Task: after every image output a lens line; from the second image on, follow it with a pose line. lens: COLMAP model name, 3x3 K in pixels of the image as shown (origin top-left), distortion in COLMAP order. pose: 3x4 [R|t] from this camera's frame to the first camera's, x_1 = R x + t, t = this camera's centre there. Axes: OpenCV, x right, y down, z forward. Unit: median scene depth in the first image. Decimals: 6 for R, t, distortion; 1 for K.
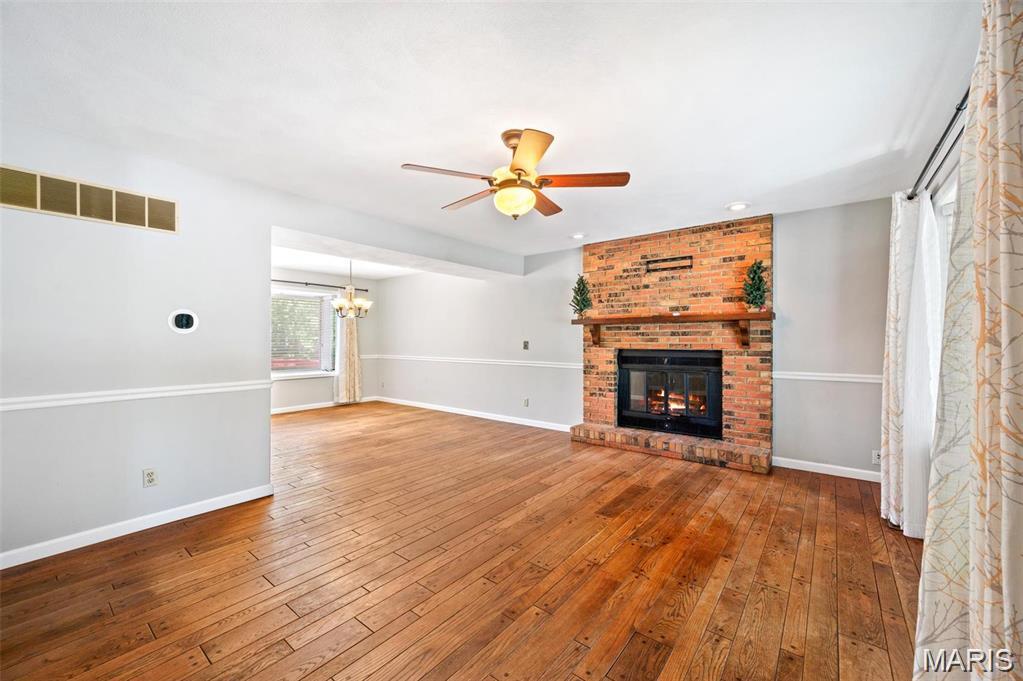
lens RADIAL K [[406.5, 0, 500.7], [0, 406.5, 338.5], [0, 0, 1]] dist [0.001527, 0.000030]
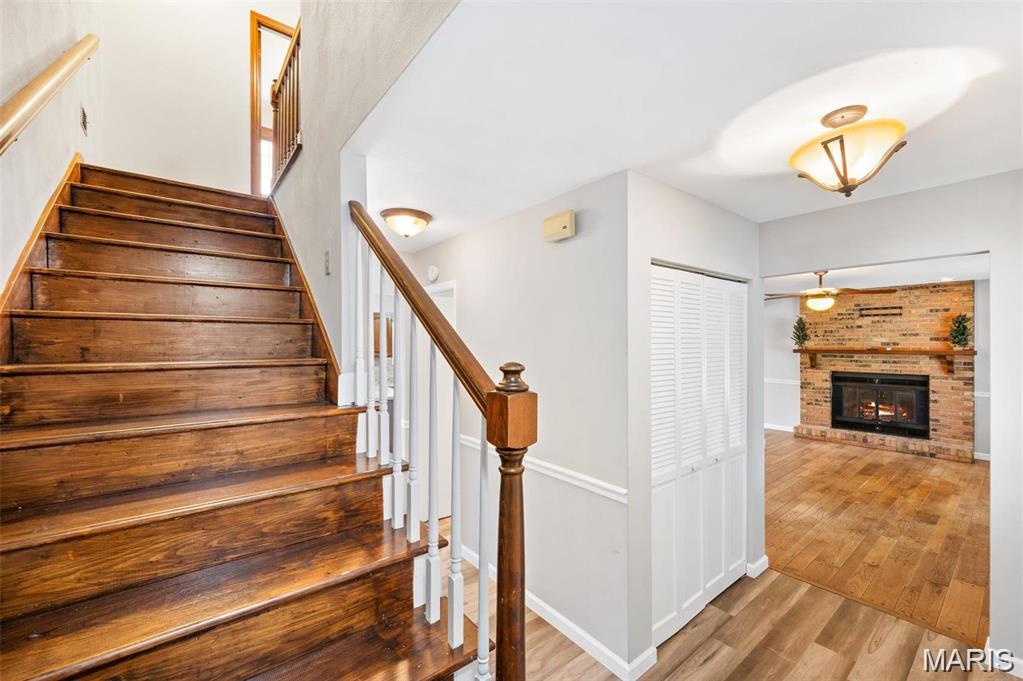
lens RADIAL K [[406.5, 0, 520.6], [0, 406.5, 341.9], [0, 0, 1]] dist [0.001527, 0.000030]
pose [[0.977773, -0.001521, -0.209662, -0.512802], [0.001257, 0.999998, -0.001392, -0.081993], [0.209664, 0.001097, 0.977773, -0.635007]]
